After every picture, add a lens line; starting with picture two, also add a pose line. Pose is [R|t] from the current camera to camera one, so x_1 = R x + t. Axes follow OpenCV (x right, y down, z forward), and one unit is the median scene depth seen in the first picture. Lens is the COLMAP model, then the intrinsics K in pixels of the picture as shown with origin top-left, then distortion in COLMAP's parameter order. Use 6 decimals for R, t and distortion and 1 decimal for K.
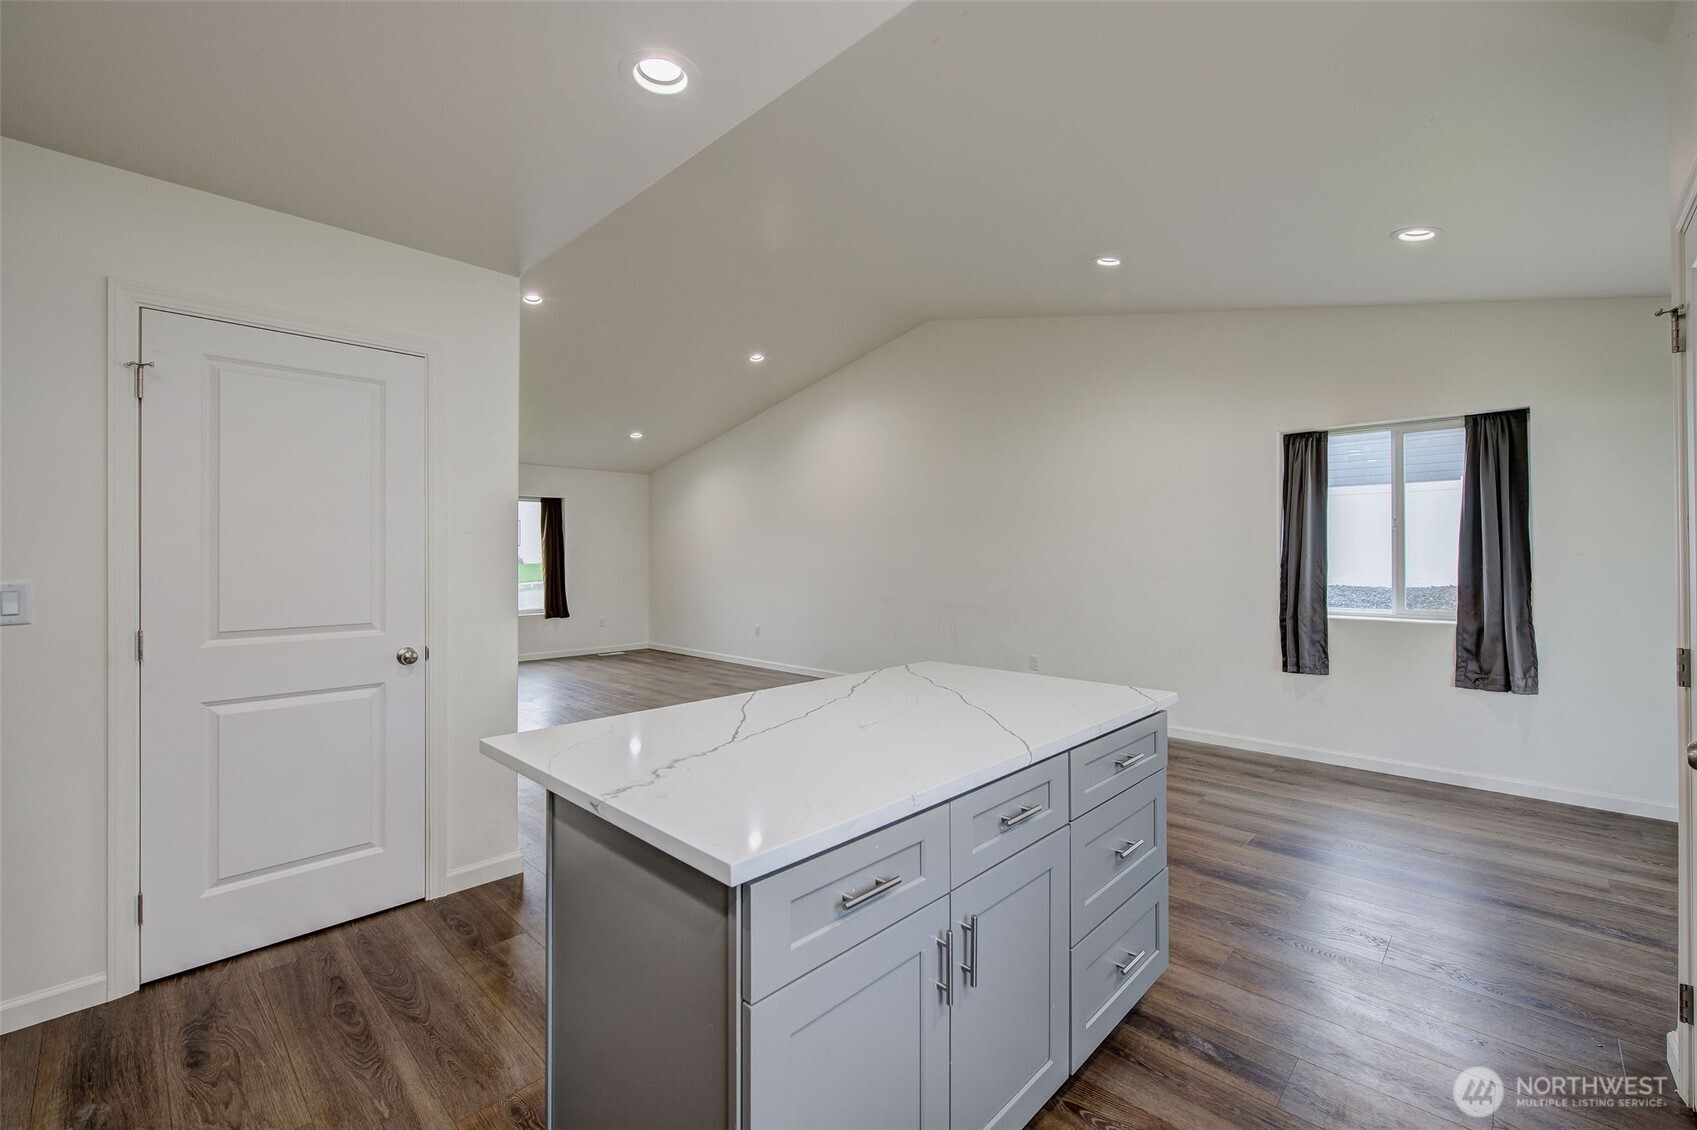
lens RADIAL K [[718.8, 0, 846.6], [0, 718.8, 559.0], [0, 0, 1]] dist [-0.002474, -0.000828]
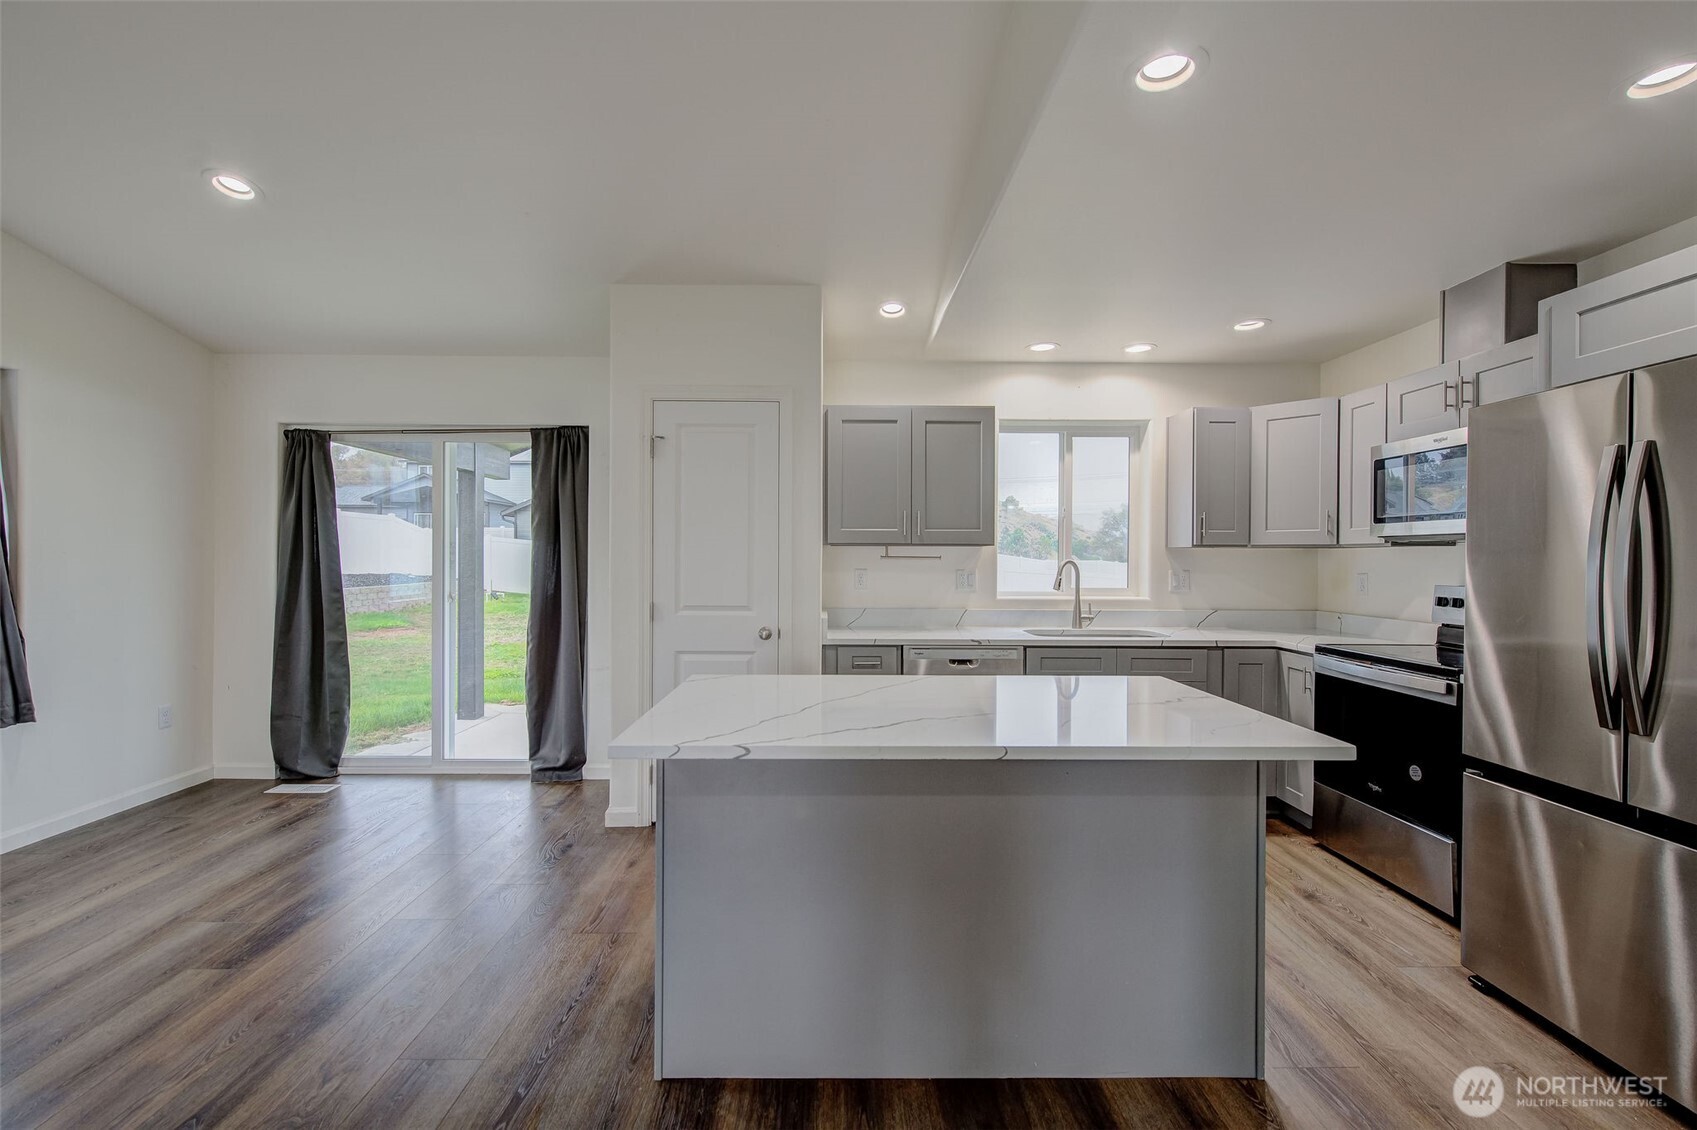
lens RADIAL K [[718.8, 0, 846.6], [0, 718.8, 559.0], [0, 0, 1]] dist [-0.002474, -0.000828]
pose [[-0.713827, -0.004500, 0.700308, -0.264631], [-0.003630, 0.999990, 0.002726, -0.003391], [-0.700313, -0.000596, -0.713836, 0.825611]]
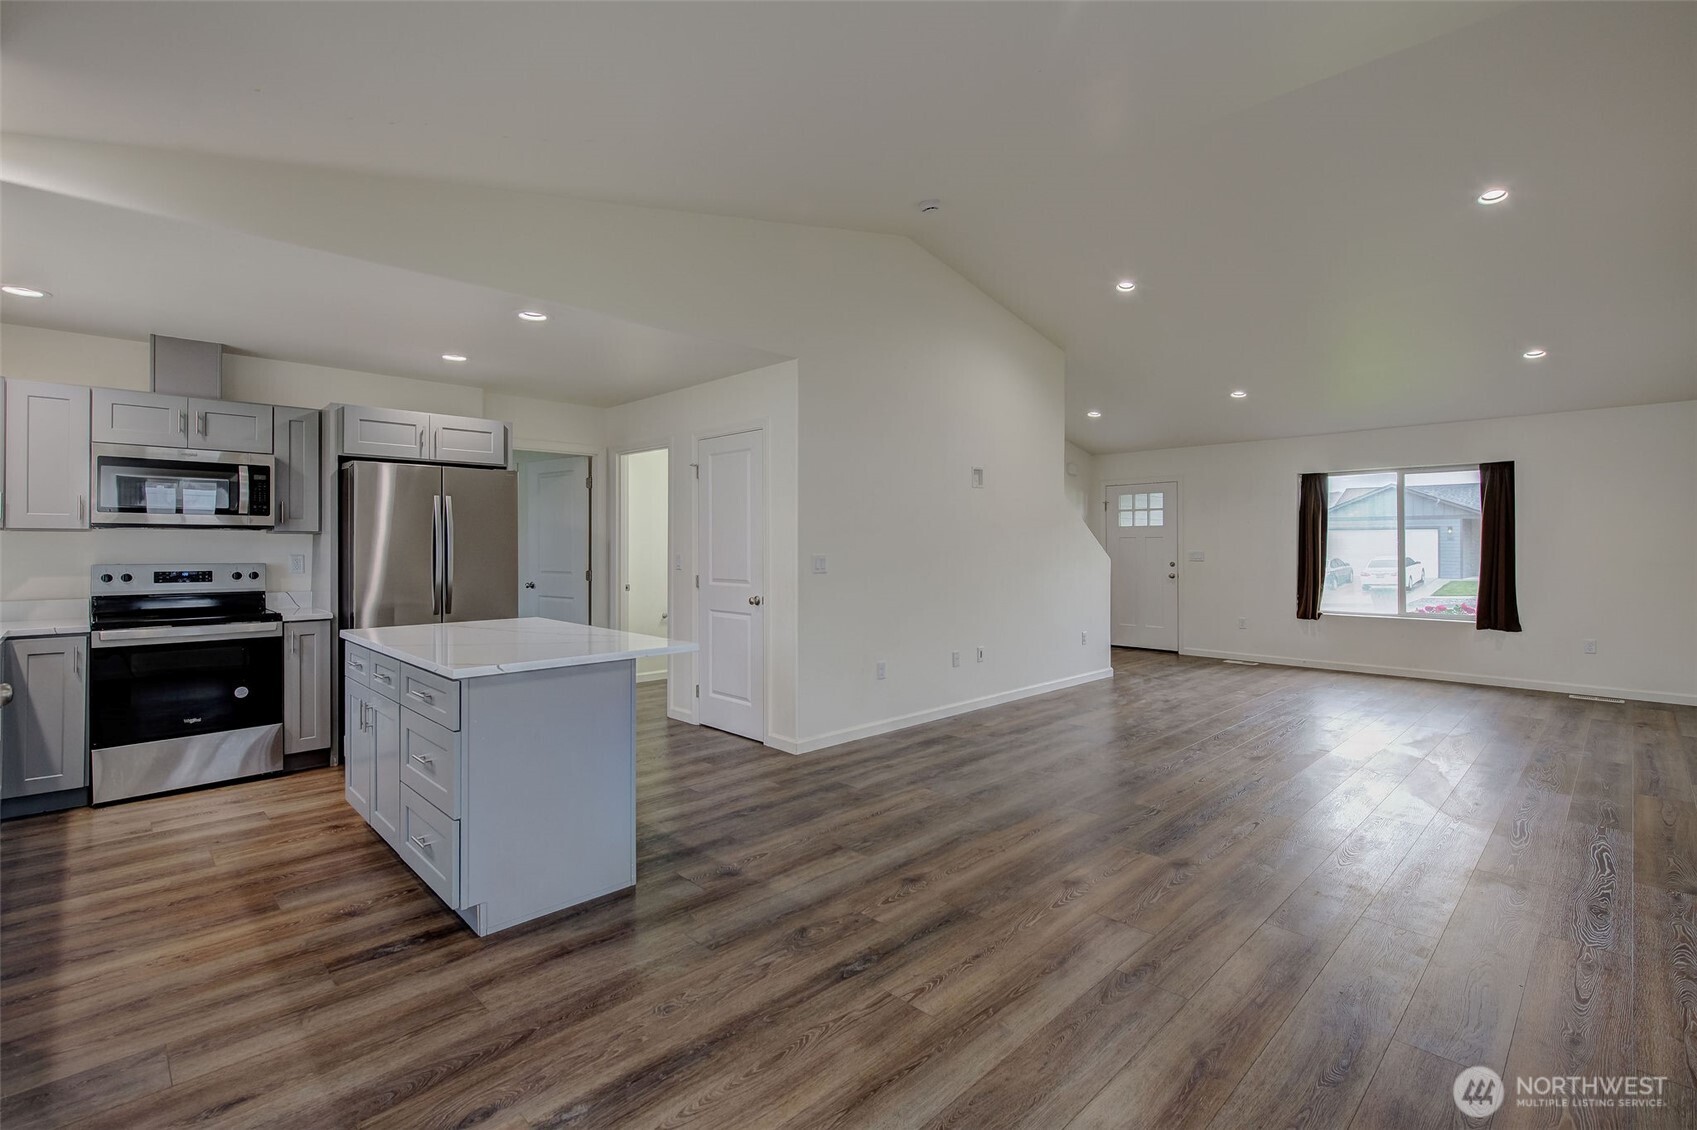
lens RADIAL K [[750.0, 0, 850.7], [0, 750.0, 544.5], [0, 0, 1]] dist [-0.002338, -0.000219]
pose [[-0.017081, 0.001774, -0.999853, 0.794886], [-0.003447, 0.999992, 0.001833, -0.005311], [0.999848, 0.003478, -0.017074, 0.809016]]
